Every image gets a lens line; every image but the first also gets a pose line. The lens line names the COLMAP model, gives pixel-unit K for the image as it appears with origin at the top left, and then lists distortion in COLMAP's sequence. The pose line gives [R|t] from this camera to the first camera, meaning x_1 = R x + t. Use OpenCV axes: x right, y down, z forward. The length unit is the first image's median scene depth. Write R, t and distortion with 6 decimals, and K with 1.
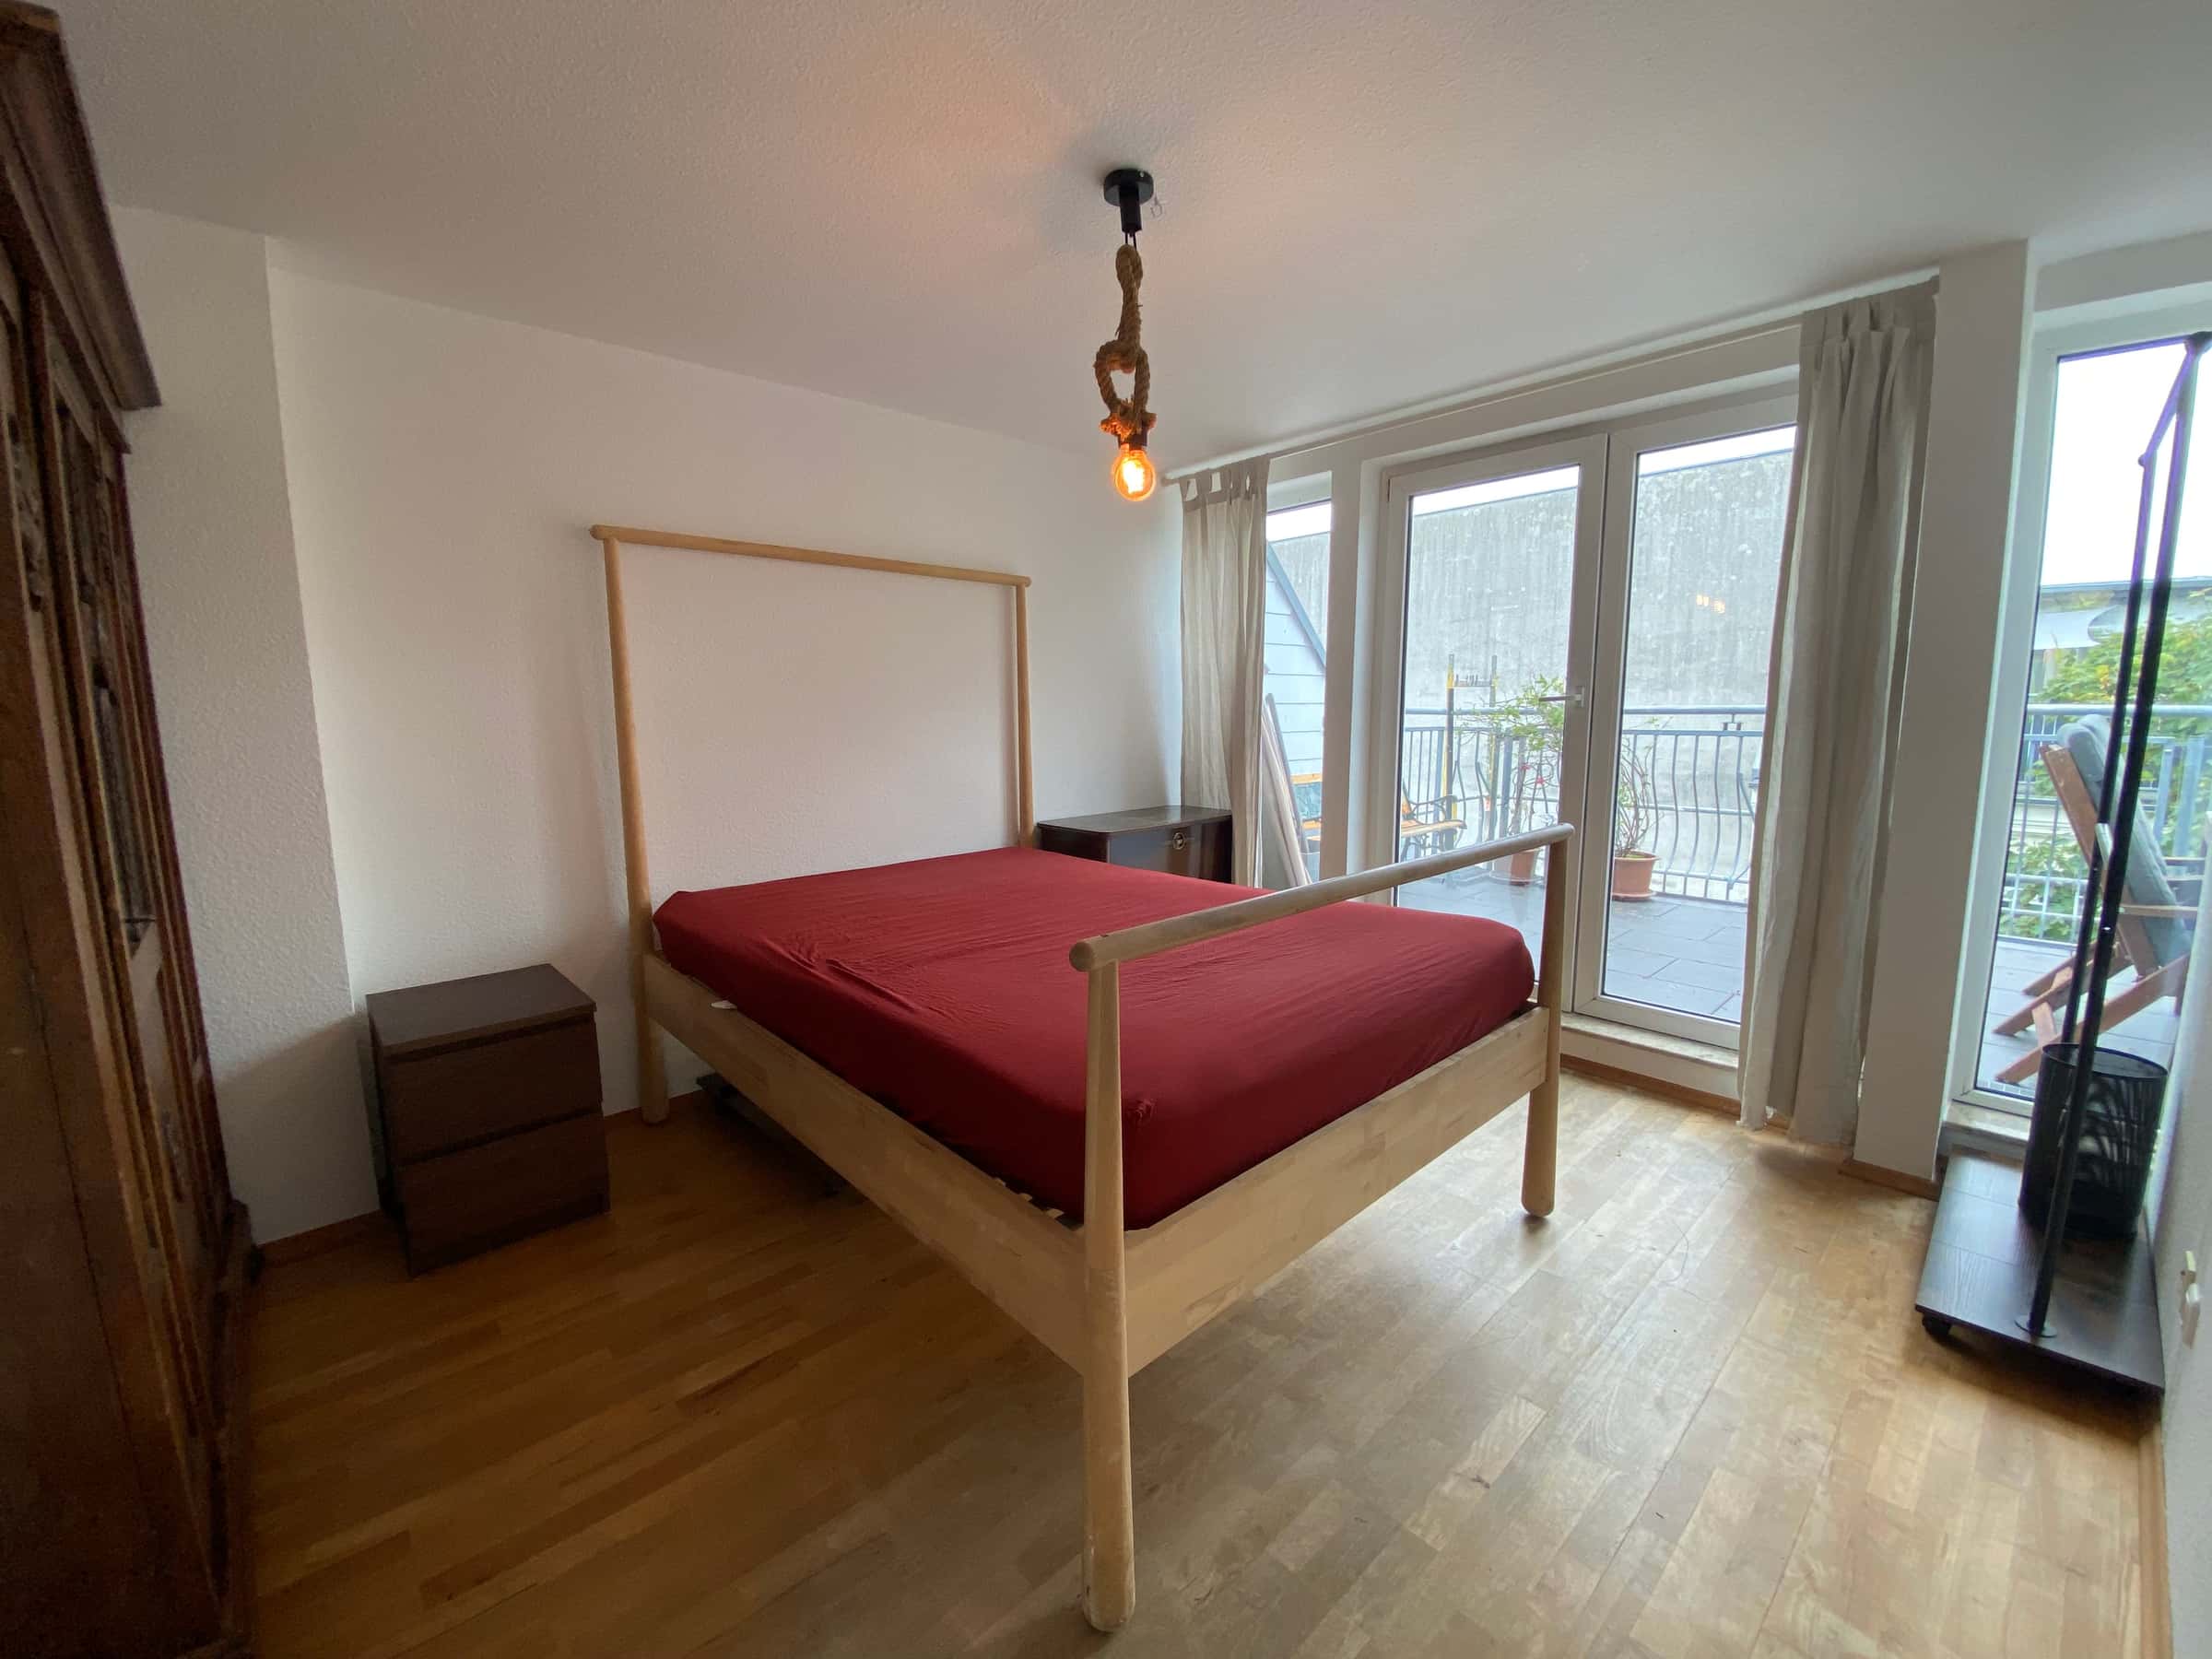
lens RADIAL K [[885.0, 0, 1106.3], [0, 885.0, 829.3], [0, 0, 1]] dist [-0.029316, -0.001552]
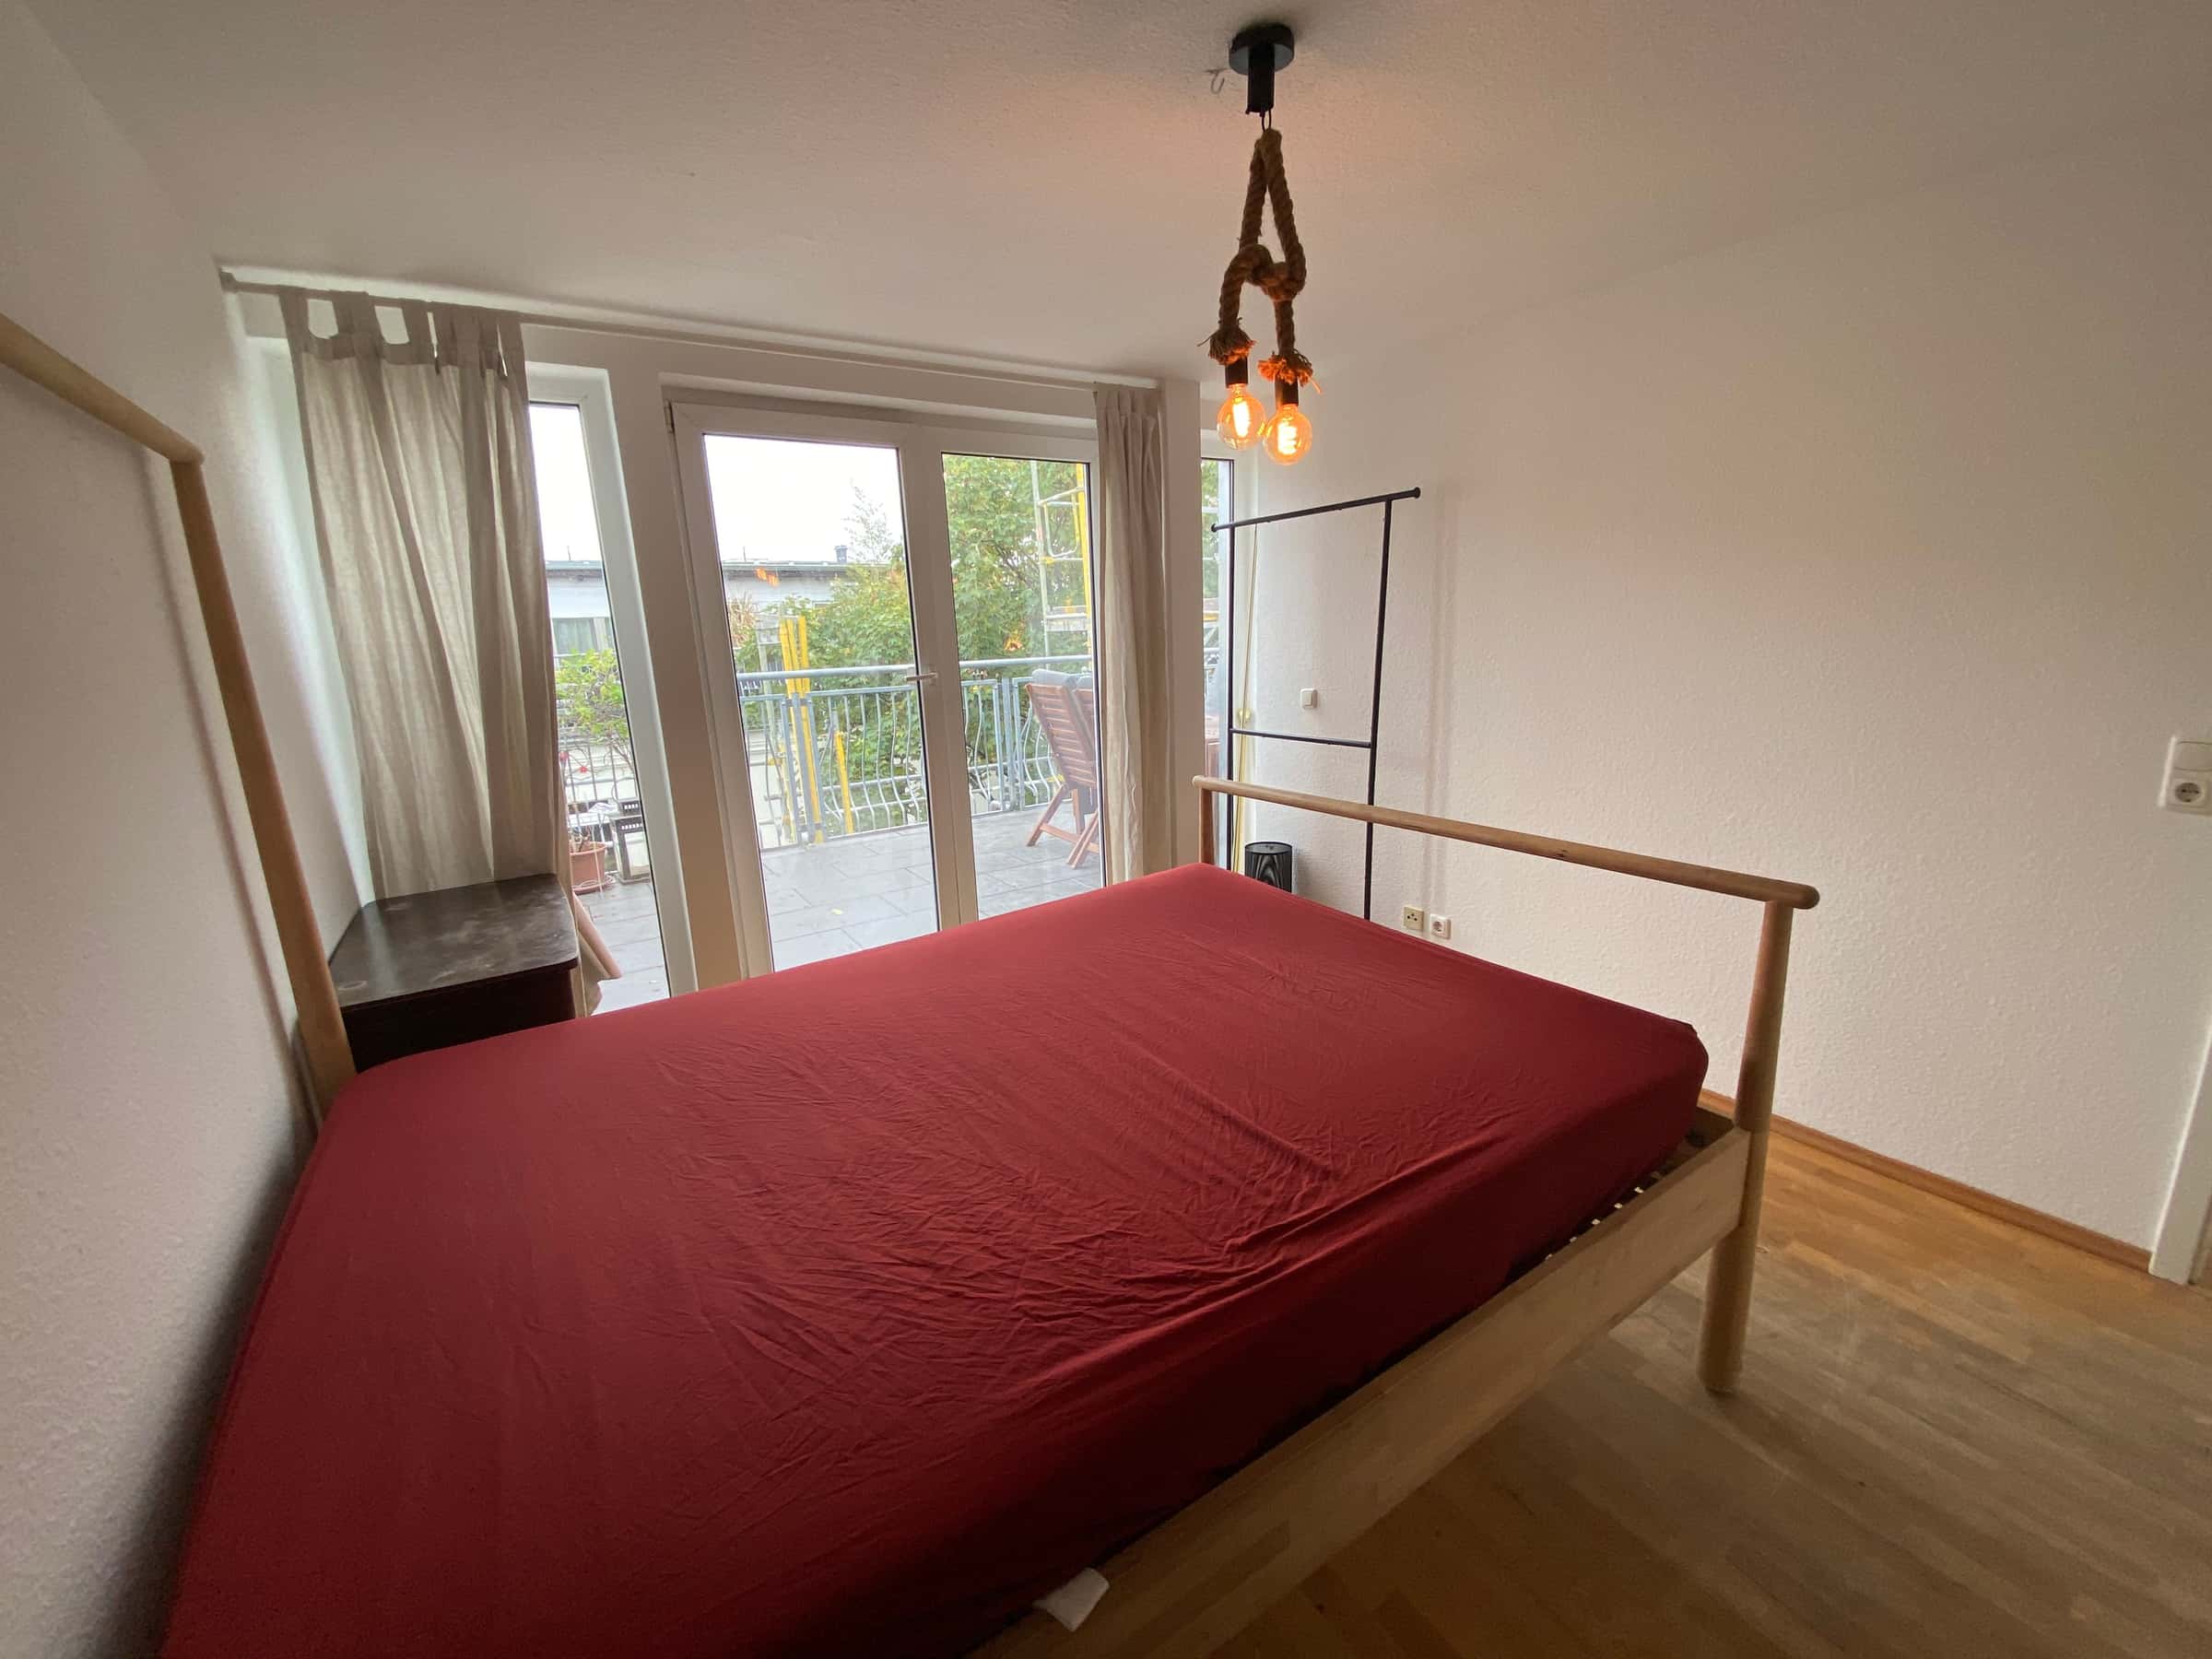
lens RADIAL K [[885.0, 0, 1104.8], [0, 885.0, 836.8], [0, 0, 1]] dist [-0.029316, -0.001552]
pose [[0.175446, -0.212988, 0.961174, -0.556677], [0.164868, 0.968886, 0.184603, -0.139759], [-0.970586, 0.126079, 0.205102, 0.675522]]
